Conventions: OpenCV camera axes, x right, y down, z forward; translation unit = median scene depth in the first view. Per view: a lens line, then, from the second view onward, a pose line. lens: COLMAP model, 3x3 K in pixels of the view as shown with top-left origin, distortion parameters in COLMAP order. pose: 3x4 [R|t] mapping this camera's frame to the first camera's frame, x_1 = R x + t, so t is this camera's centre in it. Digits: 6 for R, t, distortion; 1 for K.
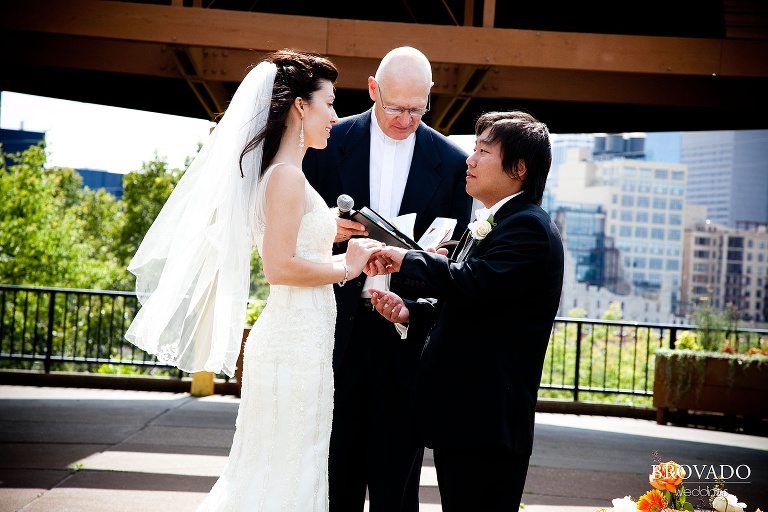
lens RADIAL K [[2166.3, 0, 384.0], [0, 2166.3, 256.0], [0, 0, 1]] dist [0.035028, 0.276445]
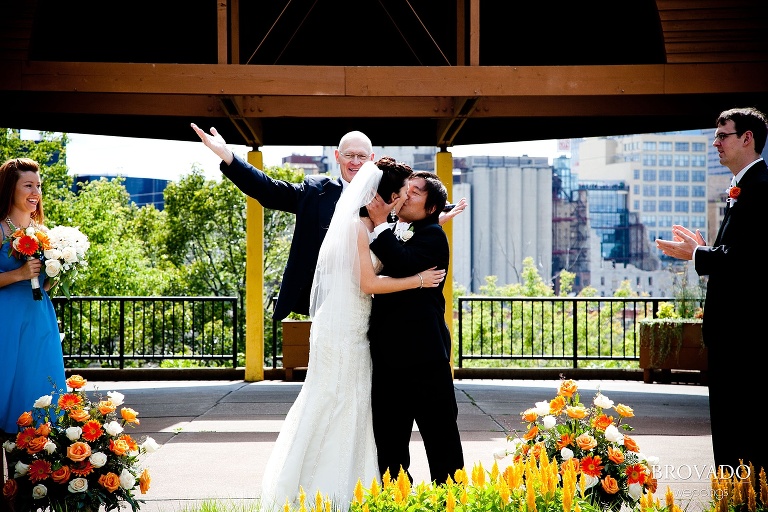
lens RADIAL K [[2373.9, 0, 384.0], [0, 2373.9, 256.0], [0, 0, 1]] dist [-0.076698, -0.666899]
pose [[0.998291, -0.057111, -0.012415, 0.005503], [0.057192, 0.998344, 0.006192, -0.006545], [0.012041, -0.006891, 0.999904, -0.269655]]
